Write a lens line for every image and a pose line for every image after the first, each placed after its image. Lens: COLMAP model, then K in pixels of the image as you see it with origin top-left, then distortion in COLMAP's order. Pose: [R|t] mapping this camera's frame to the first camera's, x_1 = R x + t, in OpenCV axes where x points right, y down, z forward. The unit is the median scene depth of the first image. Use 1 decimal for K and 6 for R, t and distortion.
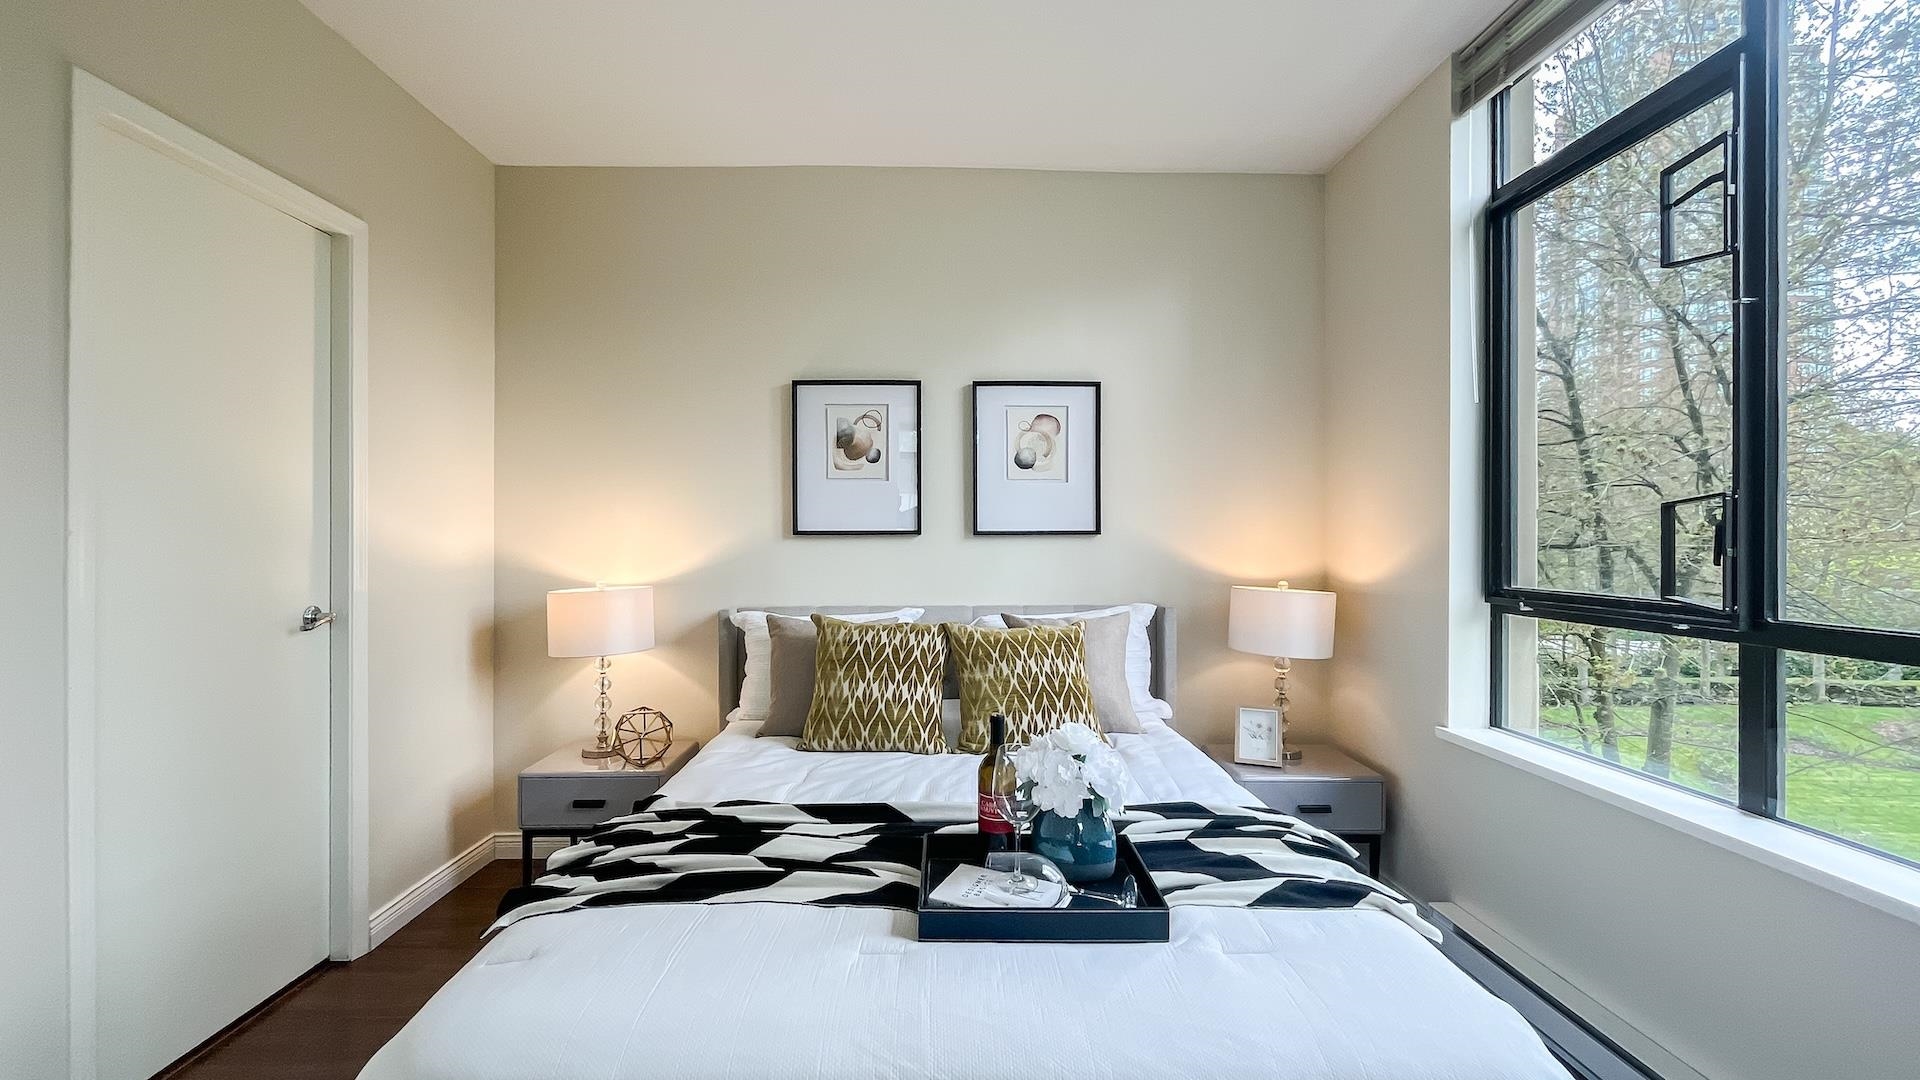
lens RADIAL K [[773.4, 0, 957.4], [0, 773.4, 544.9], [0, 0, 1]] dist [-0.001429, -0.001255]
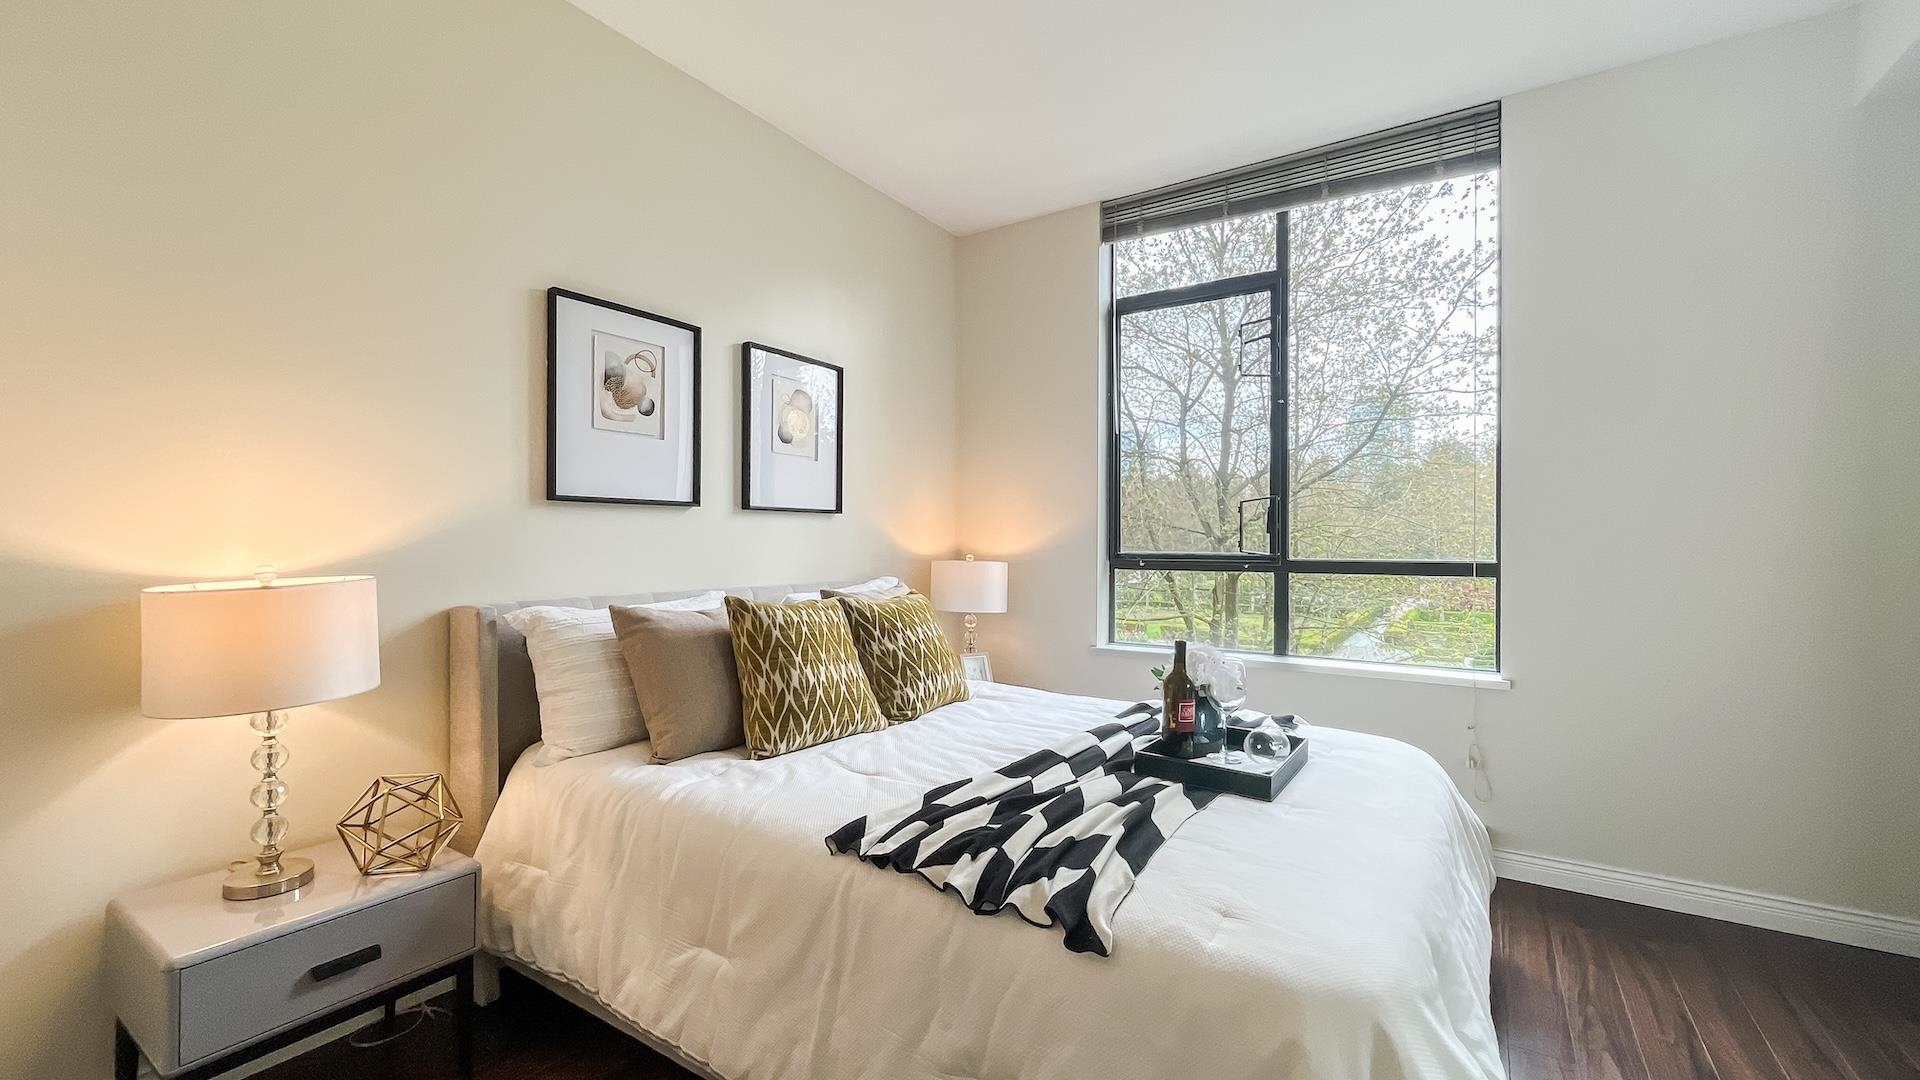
lens RADIAL K [[773.4, 0, 956.5], [0, 773.4, 541.9], [0, 0, 1]] dist [-0.001429, -0.001255]
pose [[0.580035, 0.001322, 0.814590, -0.740161], [0.002455, 0.999991, -0.003372, 0.037253], [-0.814588, 0.003956, 0.580027, 0.345817]]
